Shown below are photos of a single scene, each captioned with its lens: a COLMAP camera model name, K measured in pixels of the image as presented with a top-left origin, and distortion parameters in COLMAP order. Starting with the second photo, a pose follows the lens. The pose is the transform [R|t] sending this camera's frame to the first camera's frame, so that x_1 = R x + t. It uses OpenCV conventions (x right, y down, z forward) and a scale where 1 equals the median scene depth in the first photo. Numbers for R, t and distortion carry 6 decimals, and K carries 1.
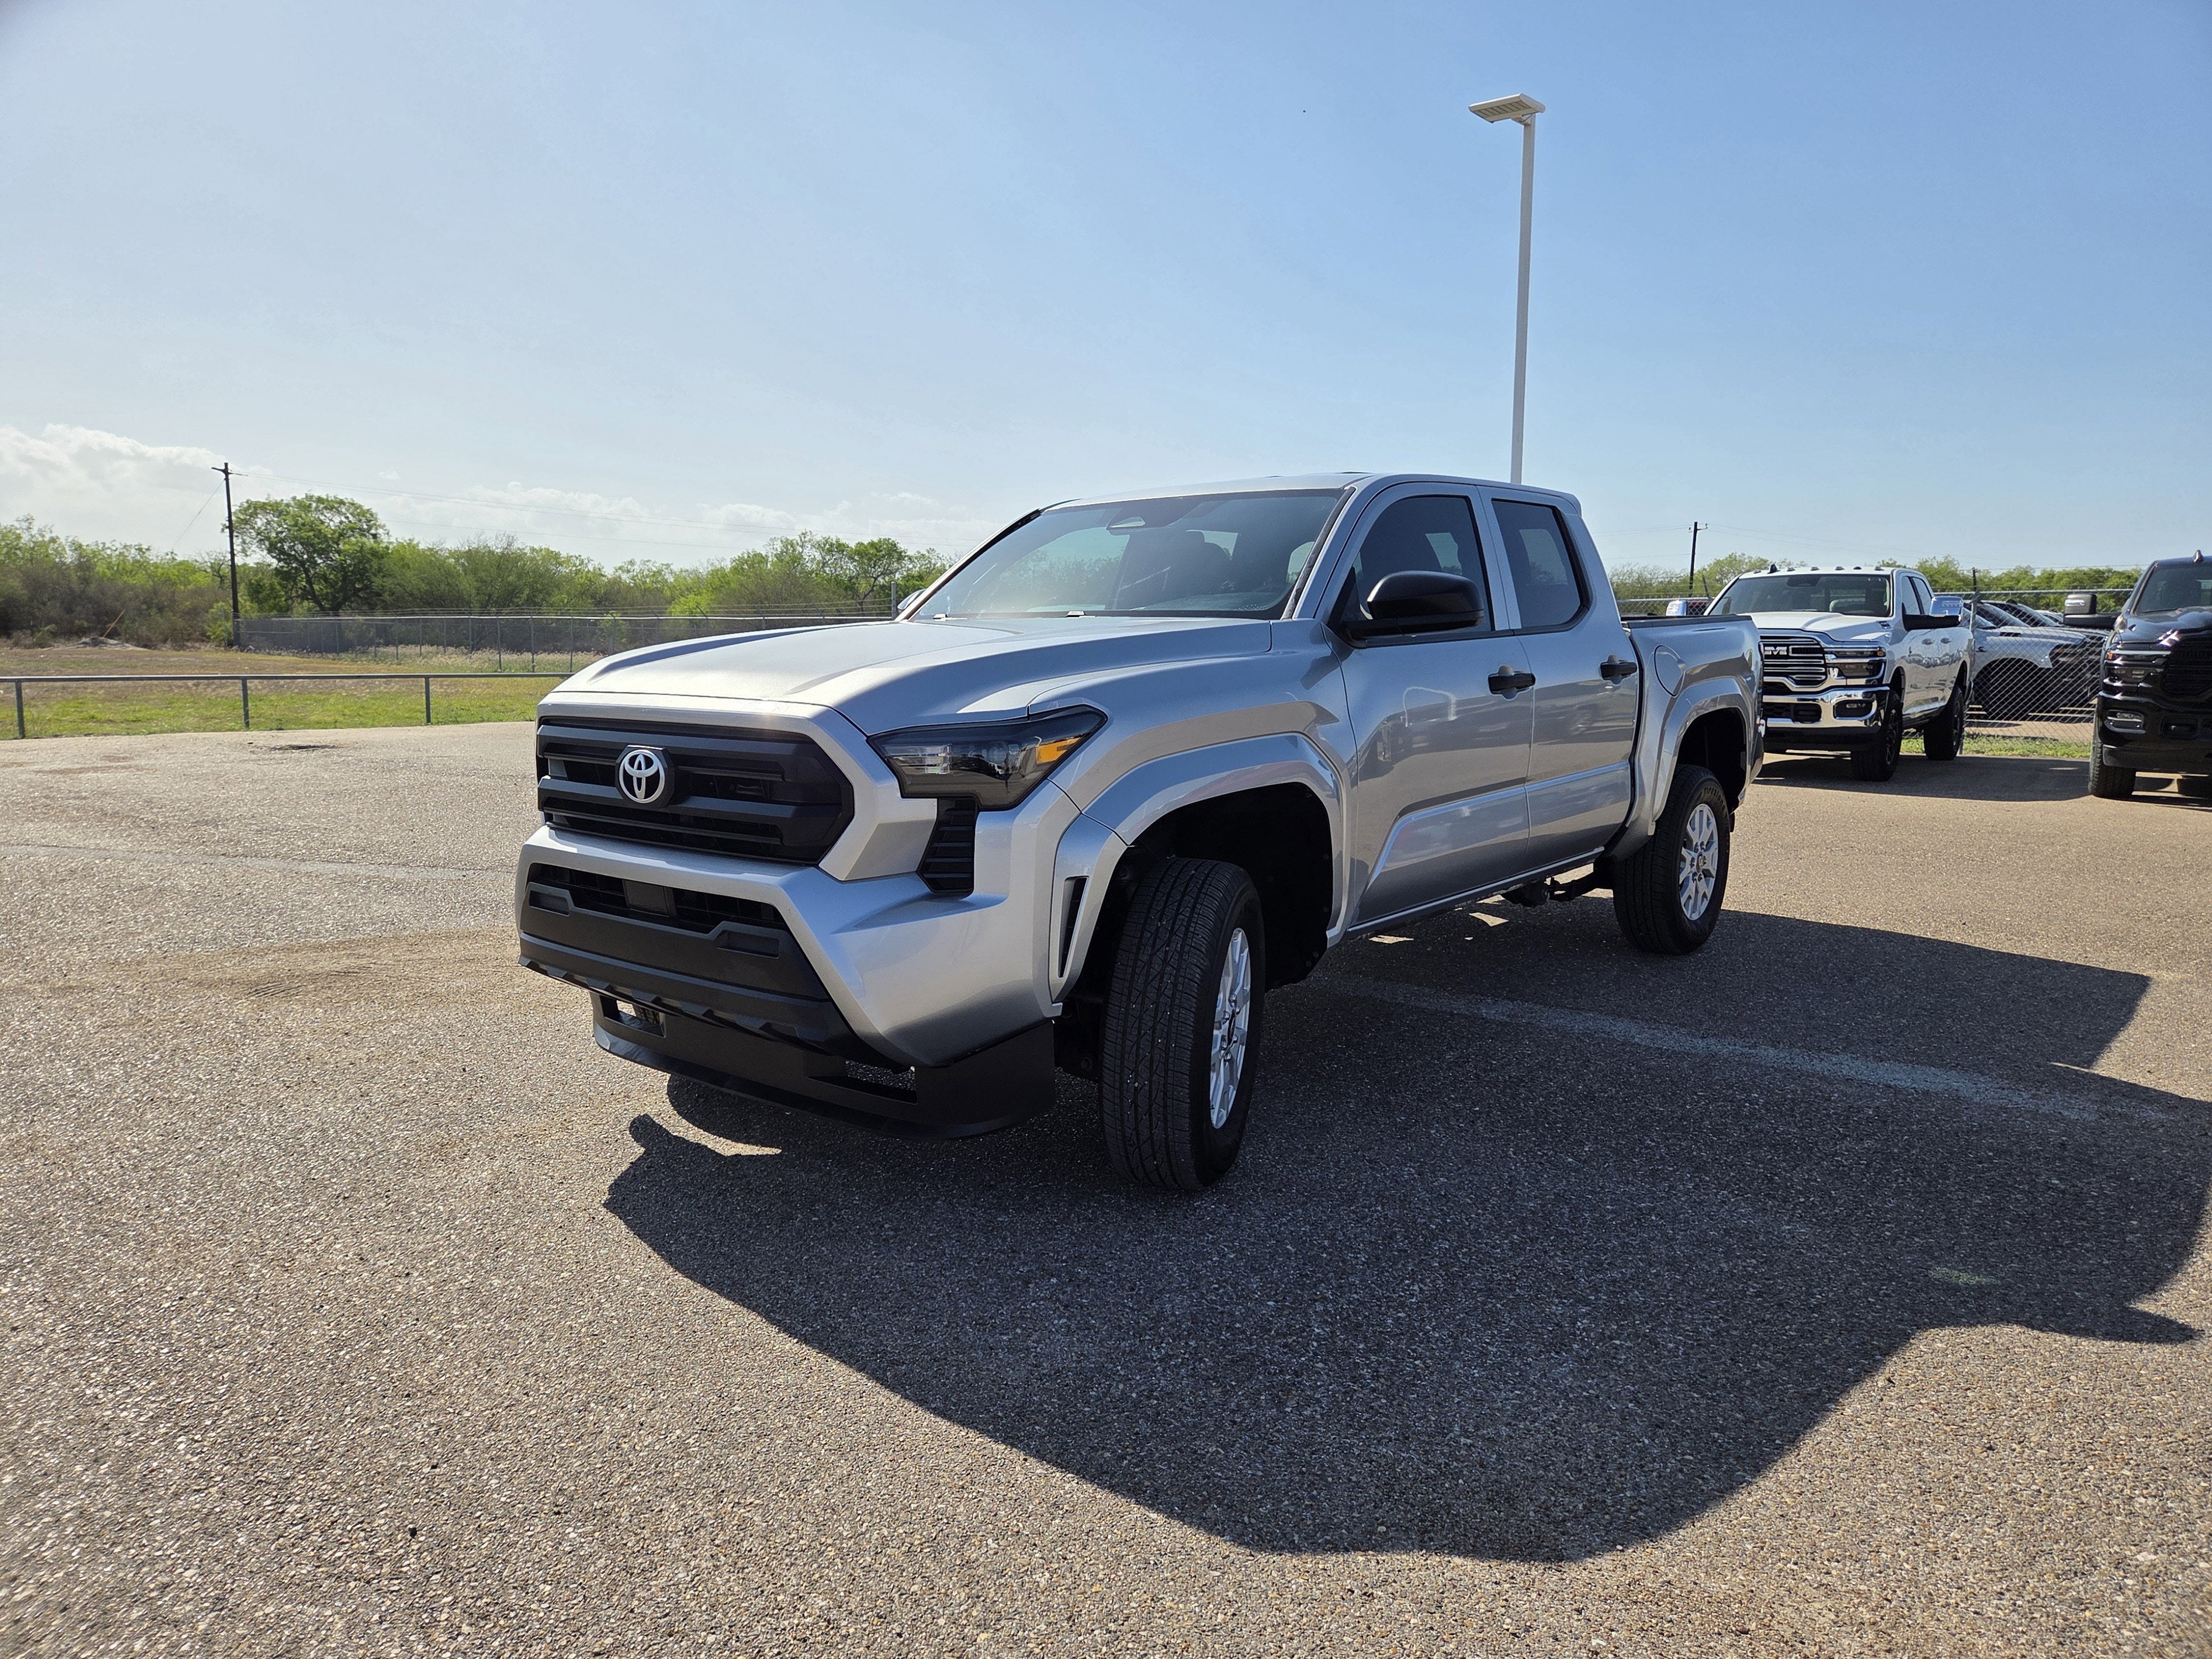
lens RADIAL K [[1481.6, 0, 1092.5], [0, 1481.6, 830.5], [0, 0, 1]] dist [0.064393, -0.054307]
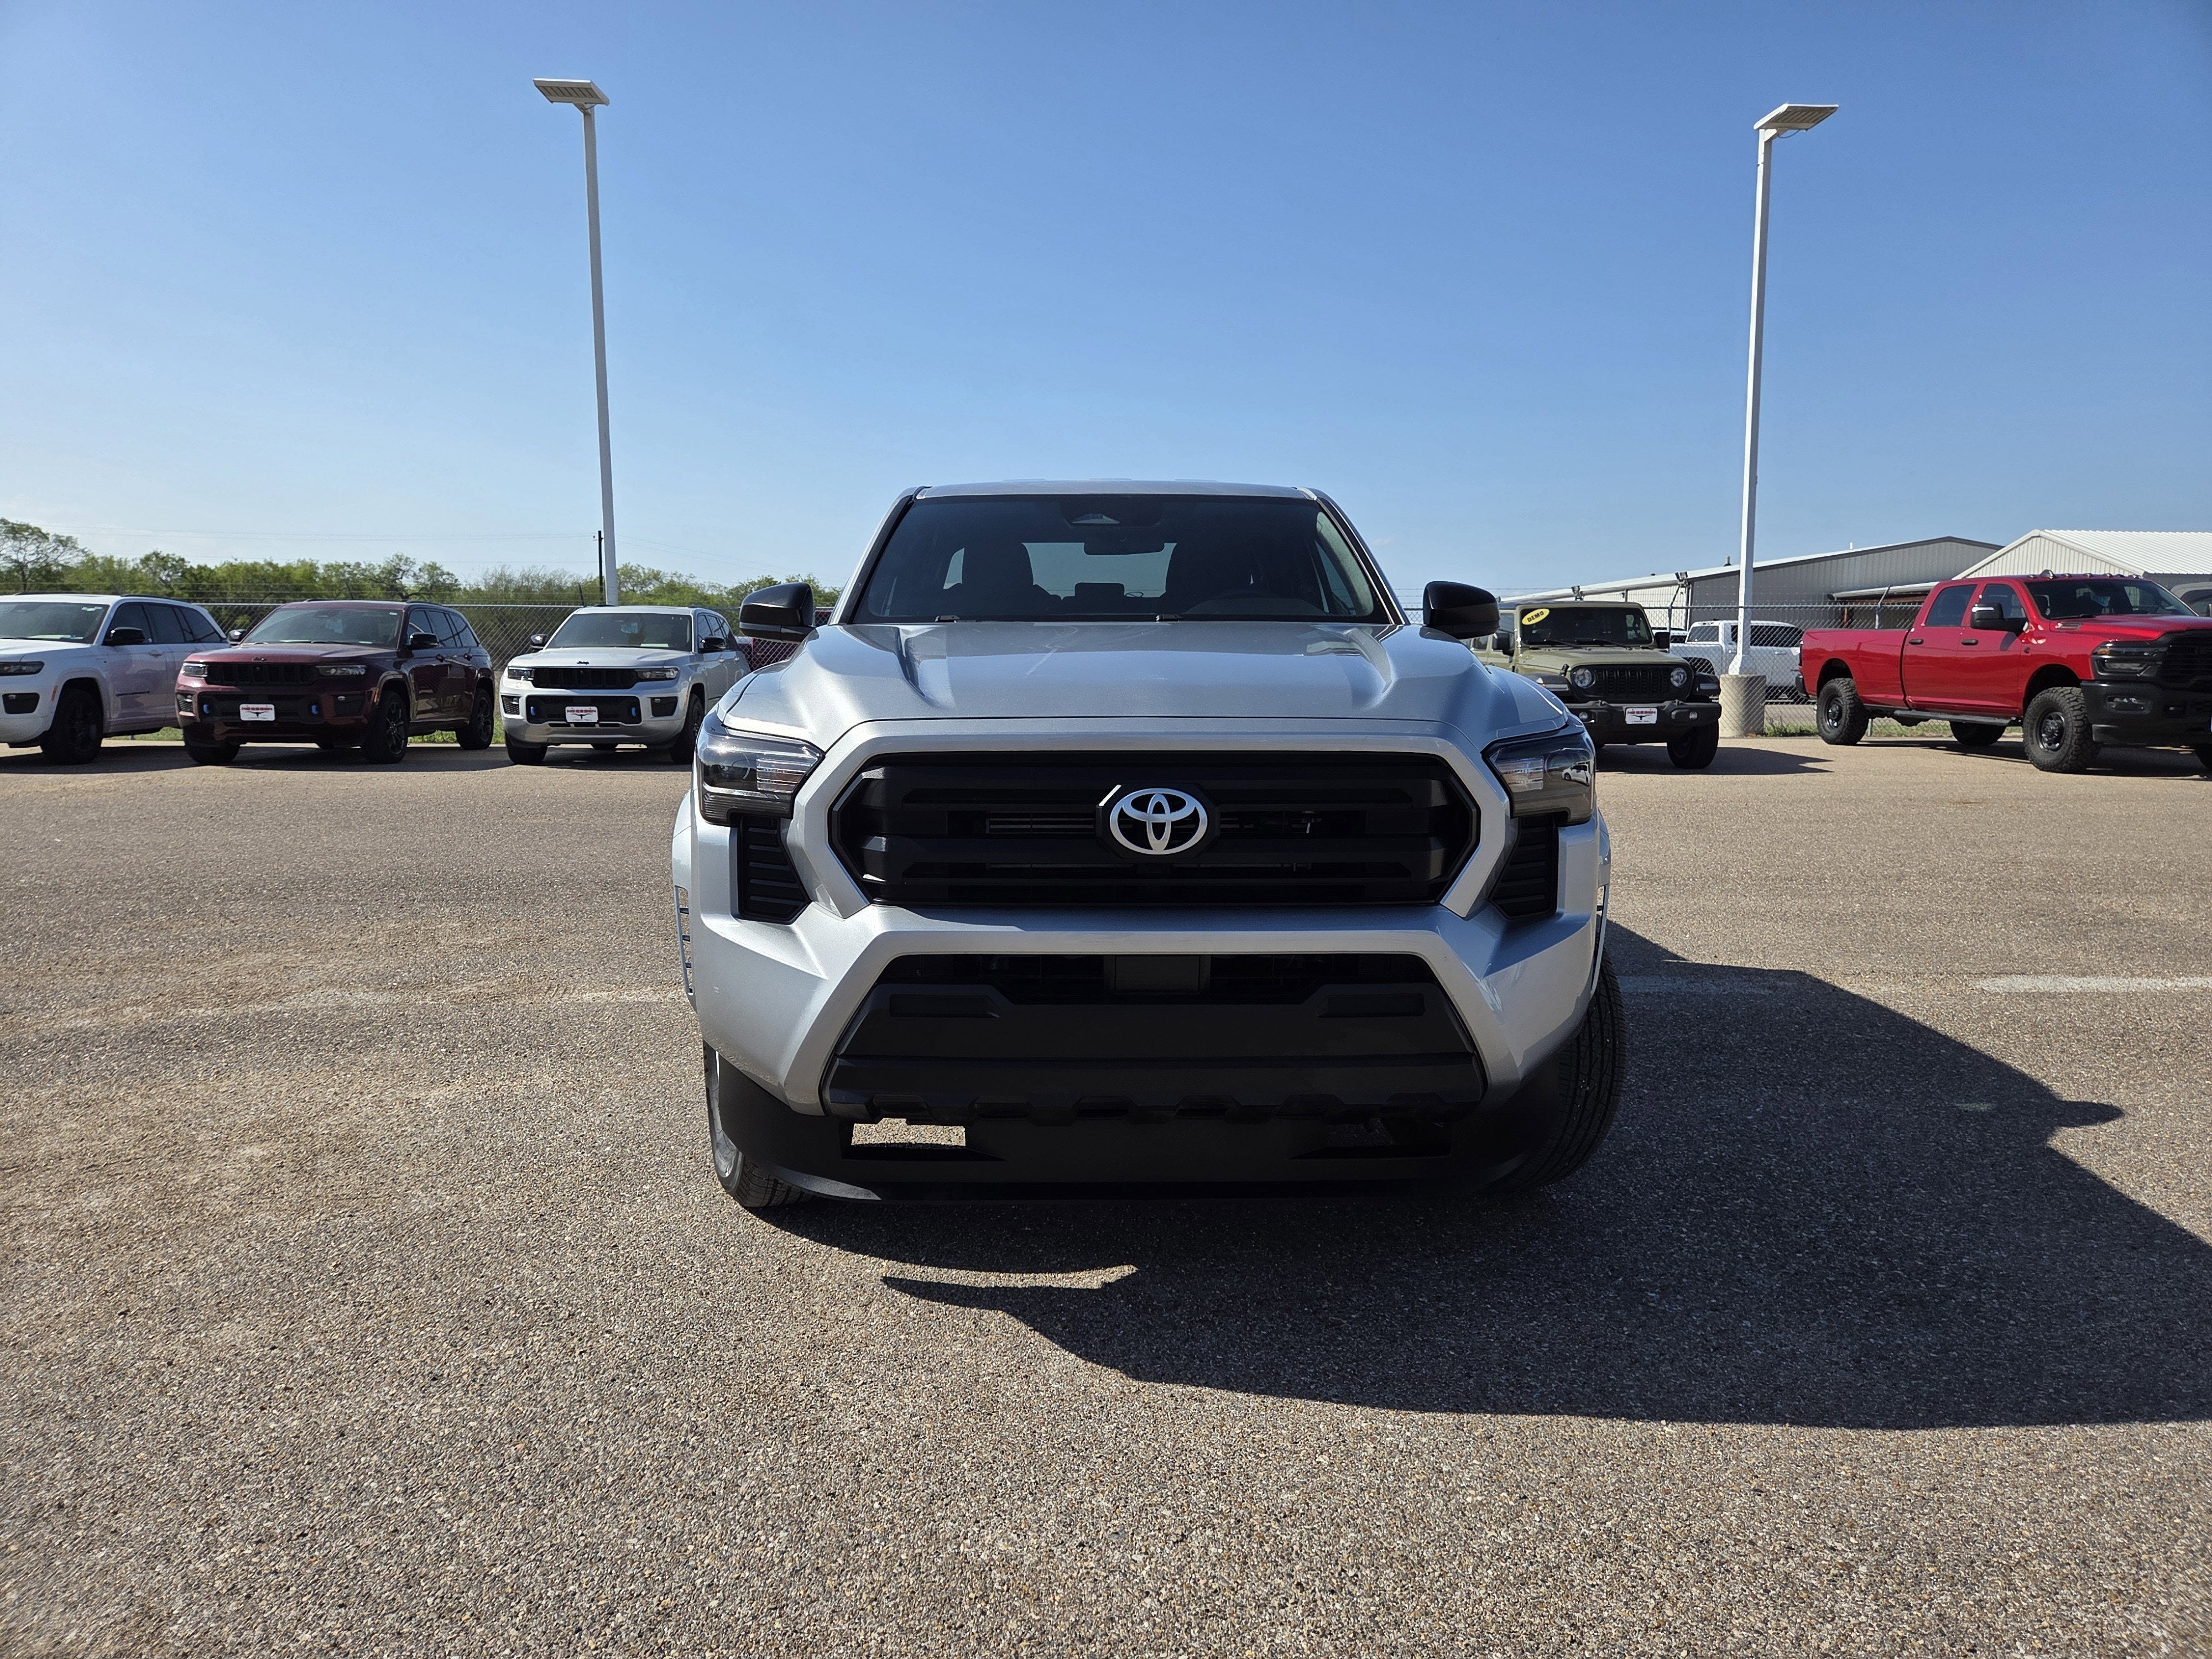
lens RADIAL K [[1481.6, 0, 1098.5], [0, 1481.6, 826.4], [0, 0, 1]] dist [0.064393, -0.054307]
pose [[0.756249, -0.078646, 0.649541, -0.845135], [0.082532, 0.996286, 0.024540, -0.056220], [-0.649058, 0.035049, 0.759931, 0.431252]]
